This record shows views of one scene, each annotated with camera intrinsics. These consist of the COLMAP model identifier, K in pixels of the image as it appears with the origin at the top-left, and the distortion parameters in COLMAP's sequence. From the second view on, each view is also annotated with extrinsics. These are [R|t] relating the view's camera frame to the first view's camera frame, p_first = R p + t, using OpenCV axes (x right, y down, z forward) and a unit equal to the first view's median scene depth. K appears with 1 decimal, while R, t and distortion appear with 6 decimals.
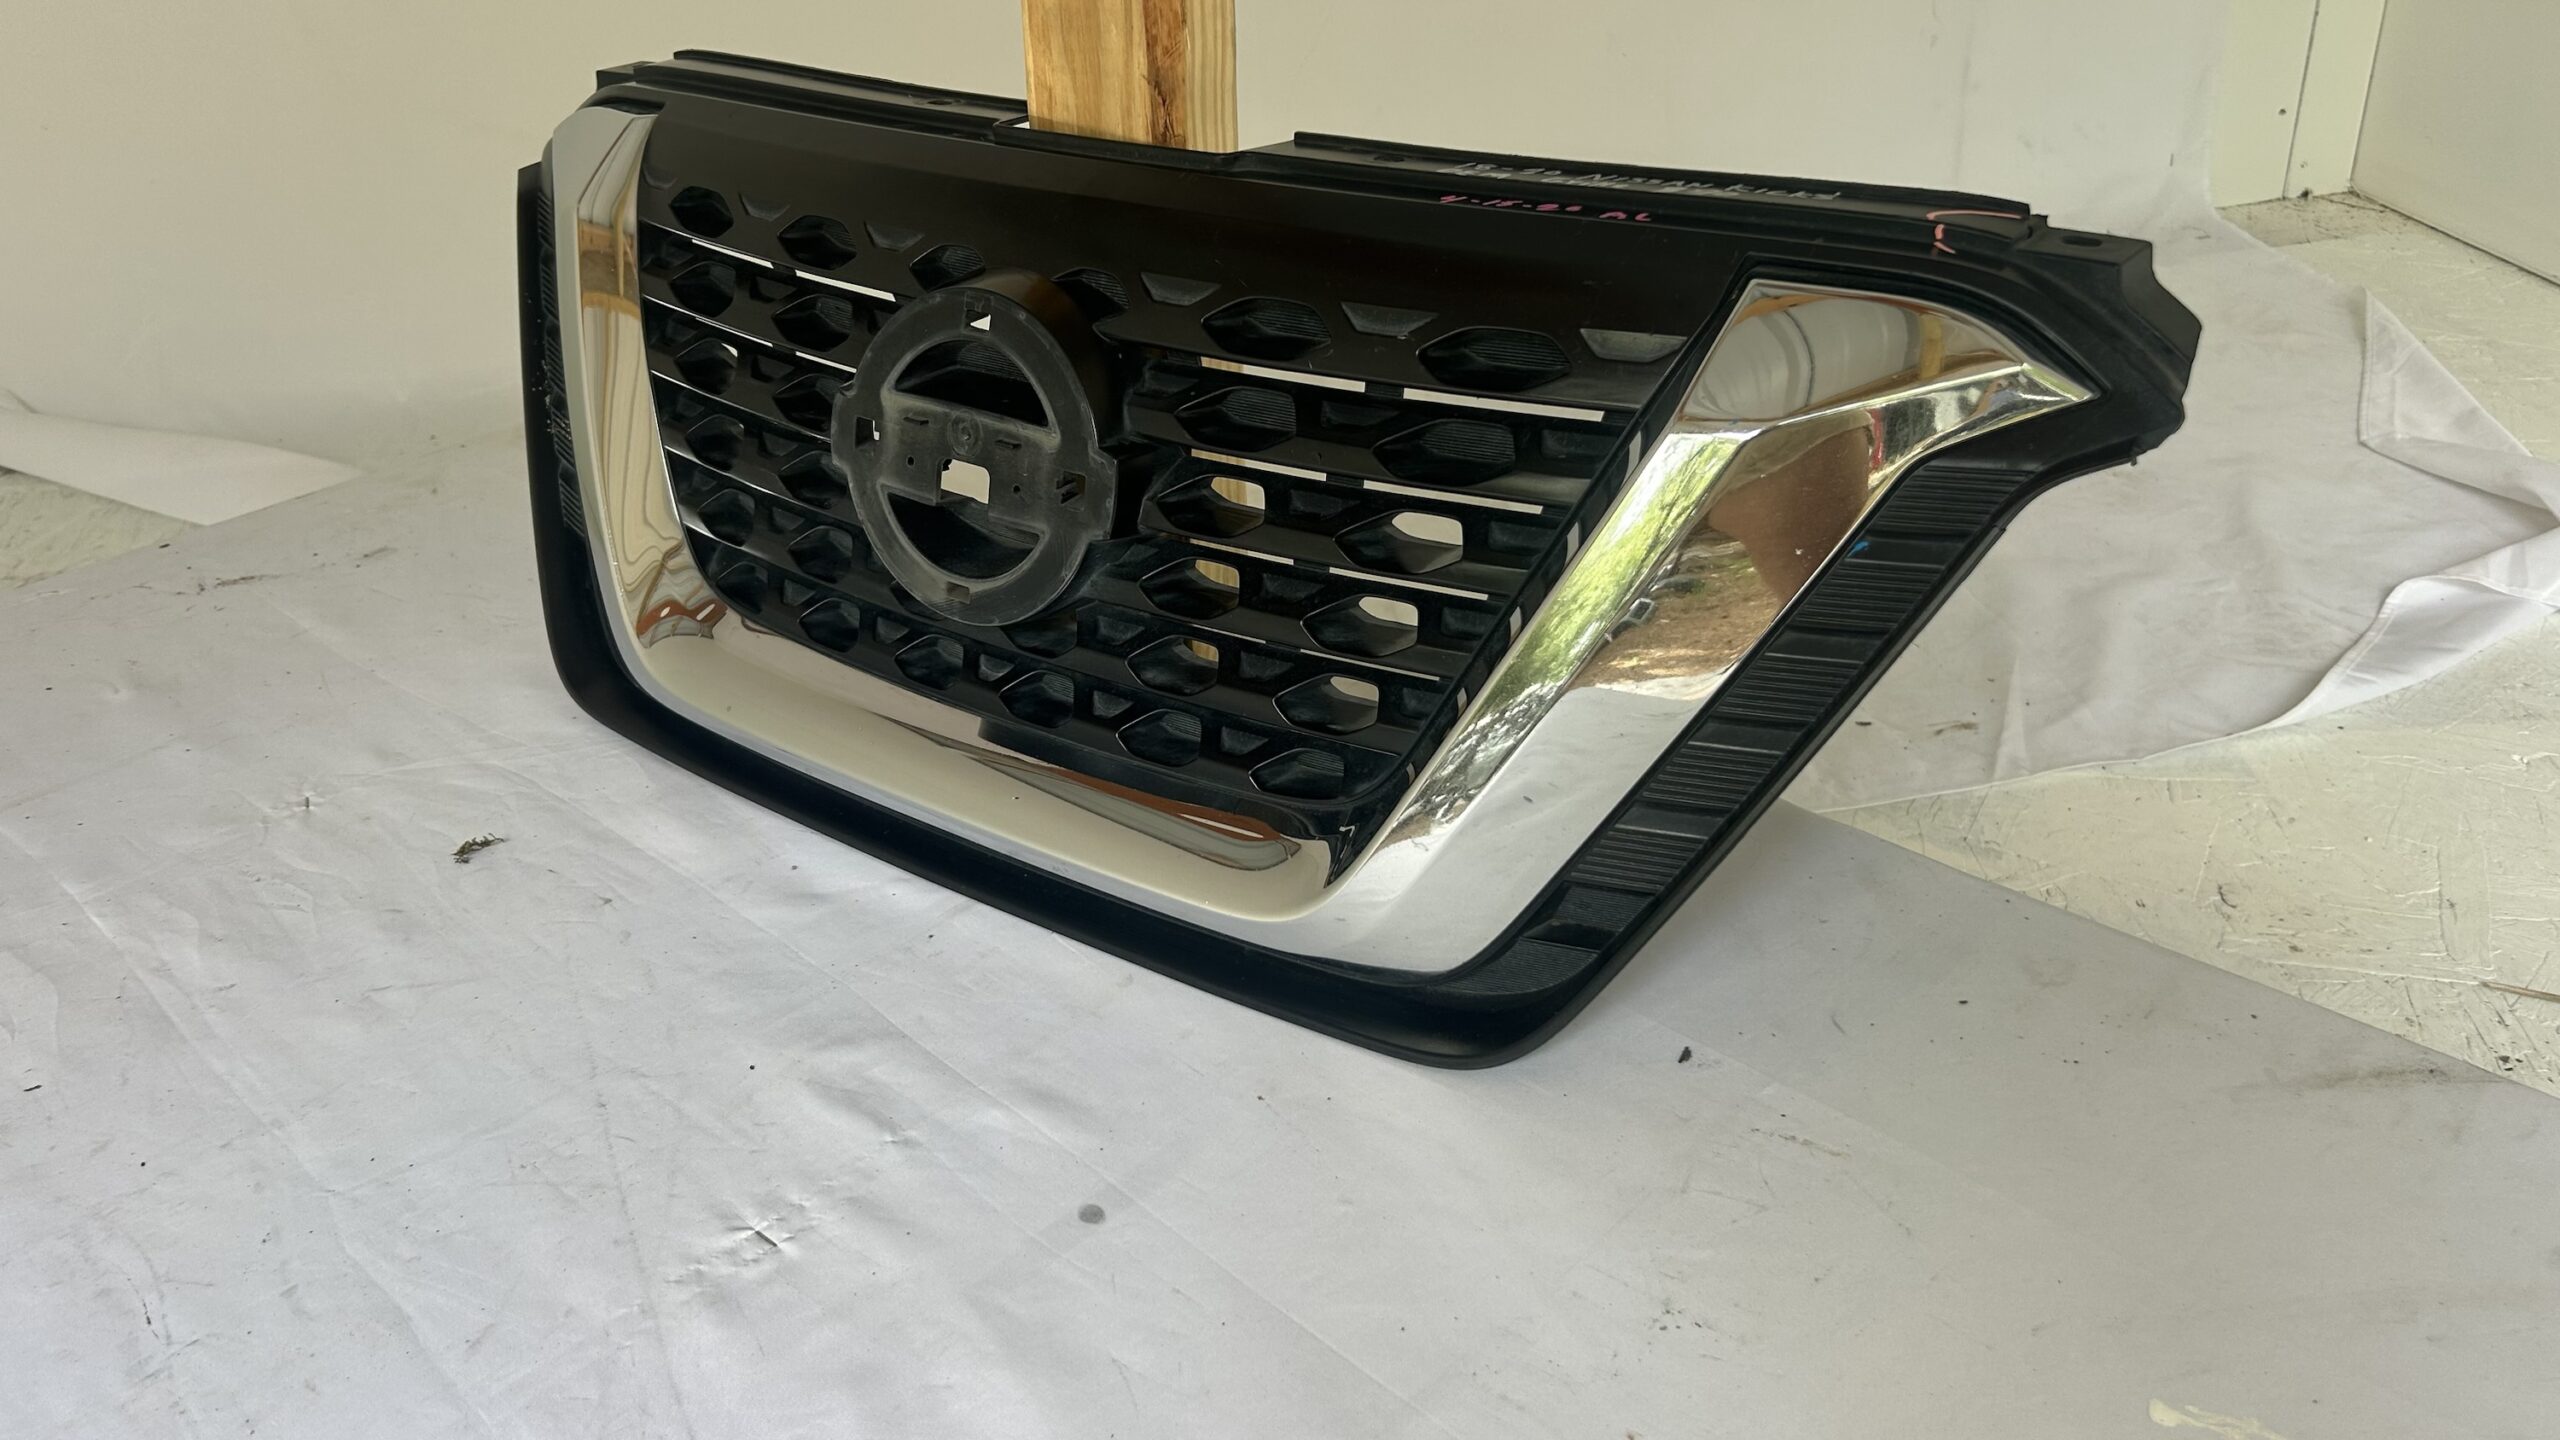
lens RADIAL K [[1945.1, 0, 1274.9], [0, 1945.1, 722.7], [0, 0, 1]] dist [0.024185, -0.041562]
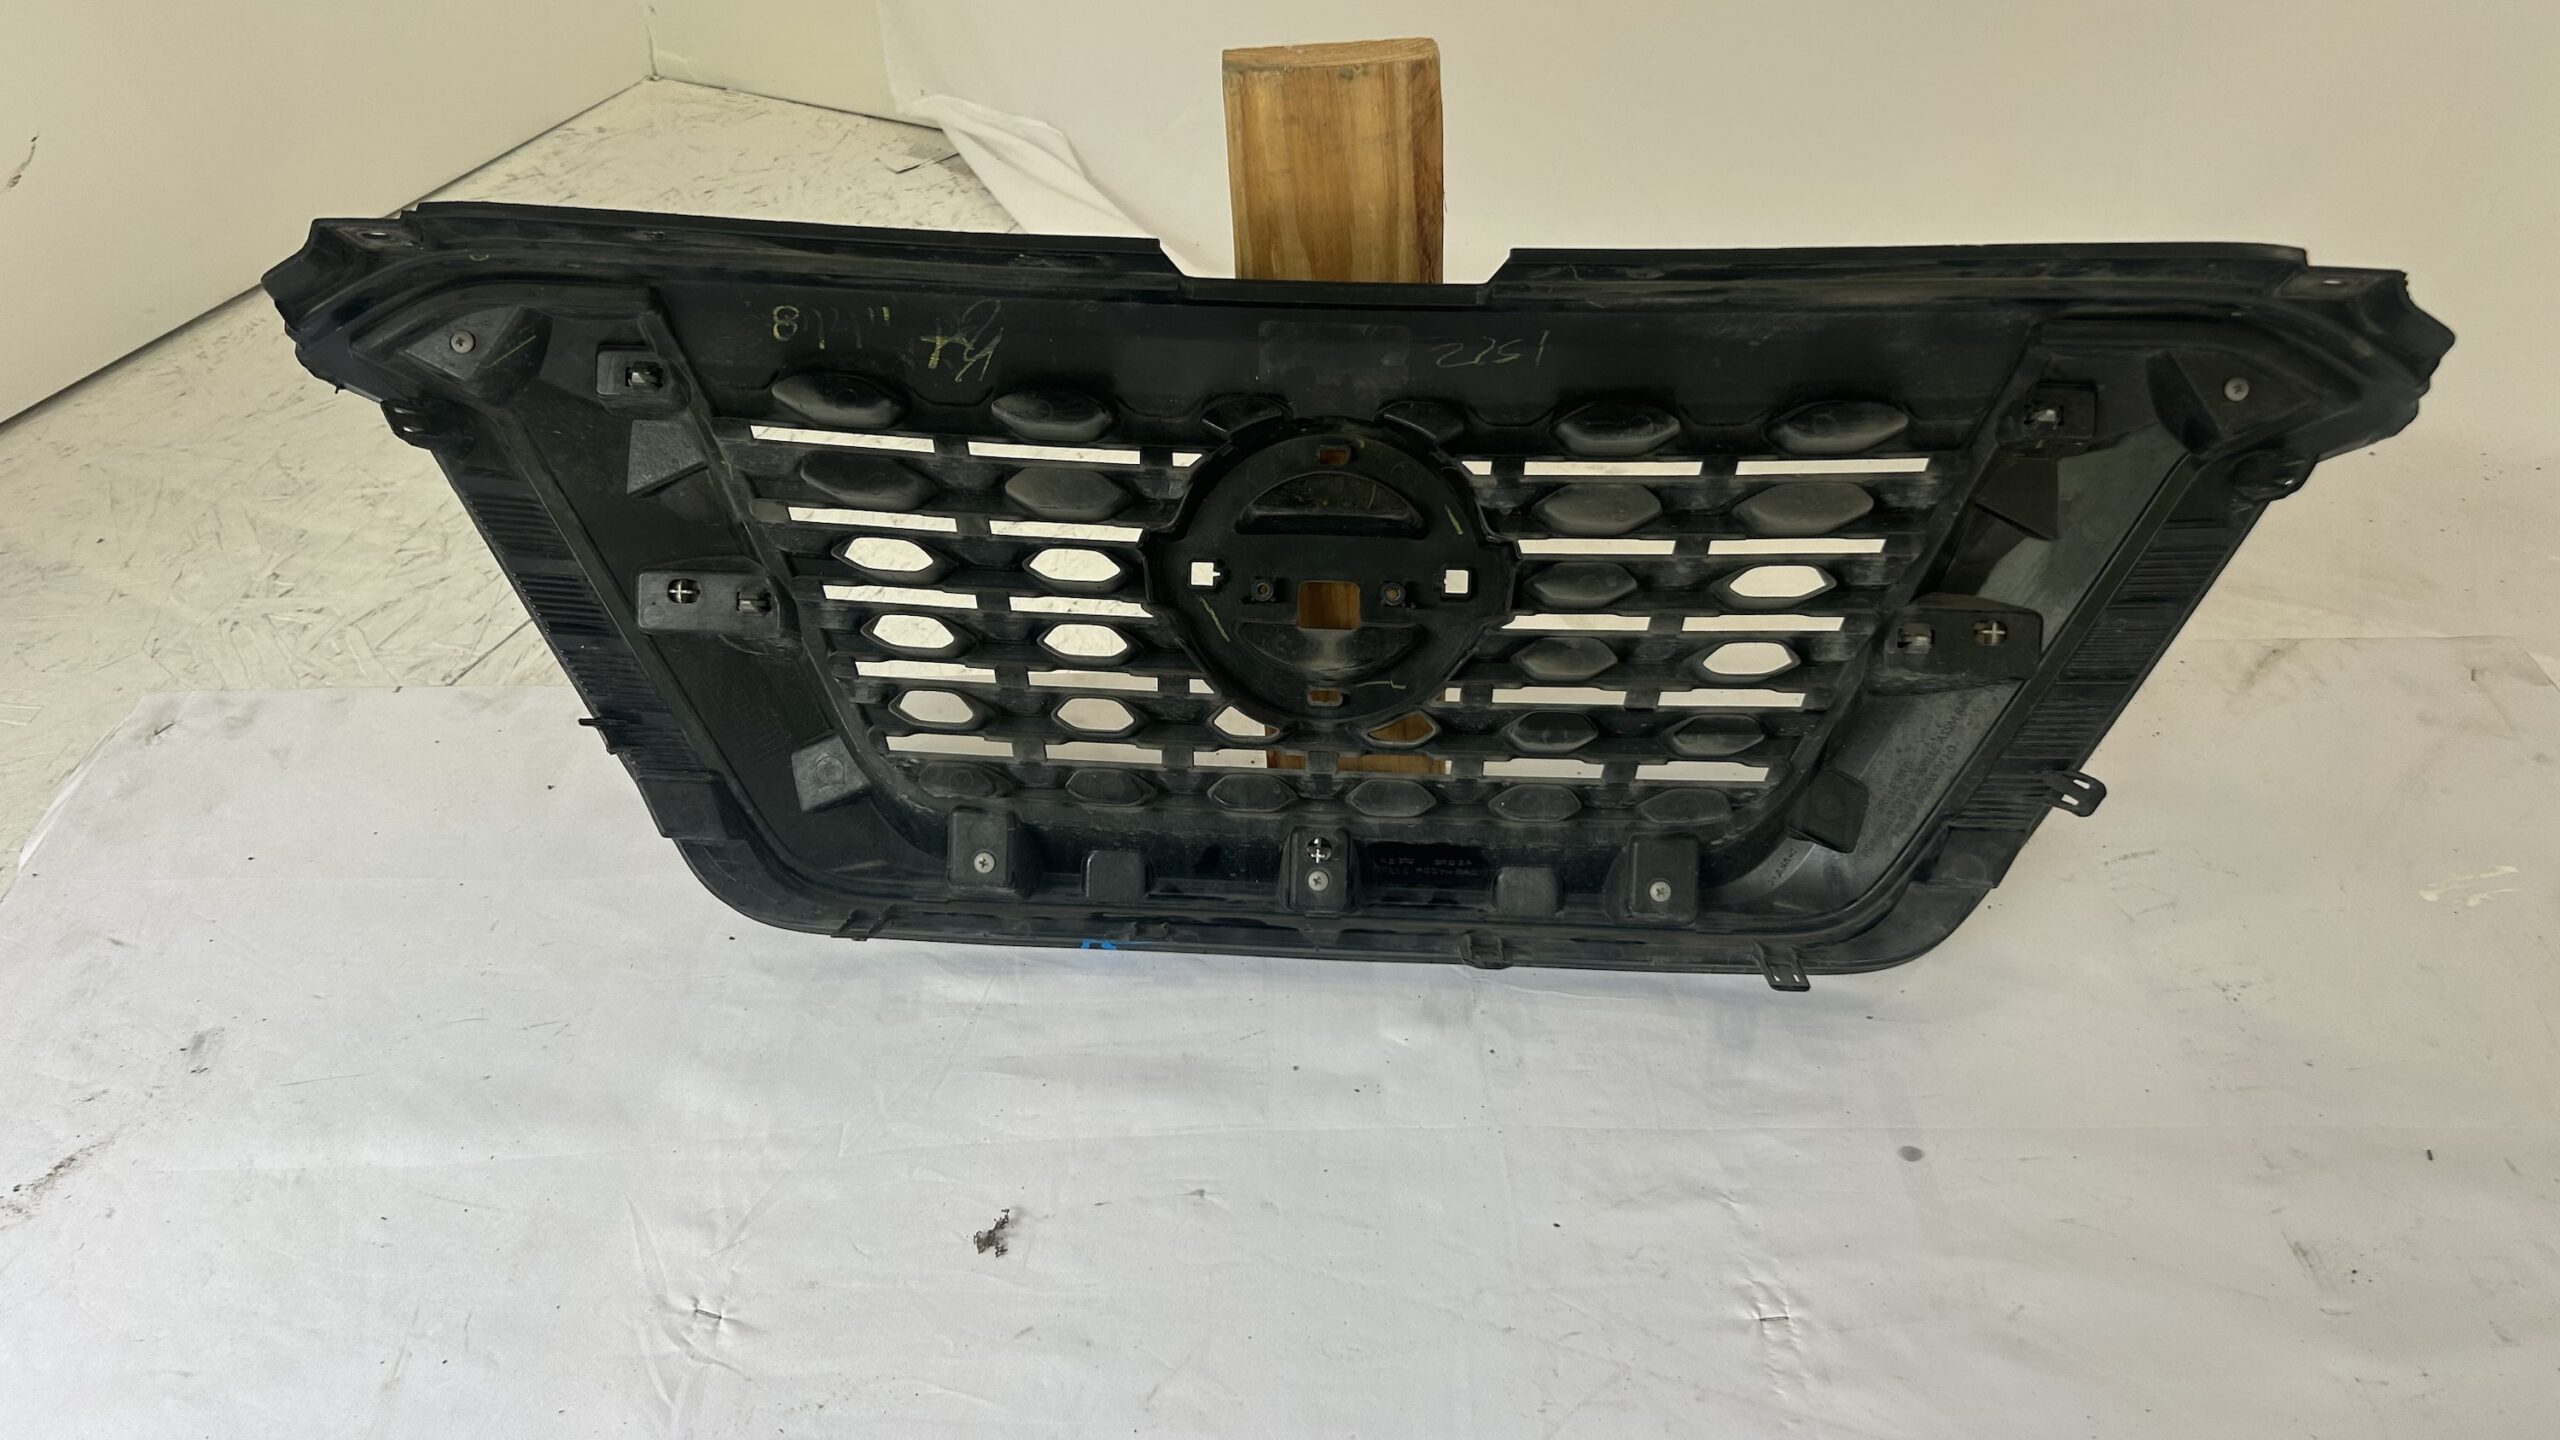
lens RADIAL K [[1945.1, 0, 1277.7], [0, 1945.1, 697.5], [0, 0, 1]] dist [0.024185, -0.041562]
pose [[0.700938, -0.390476, 0.596837, -0.848169], [0.326797, 0.919639, 0.217869, -0.356538], [-0.633947, 0.042332, 0.772217, 0.225636]]
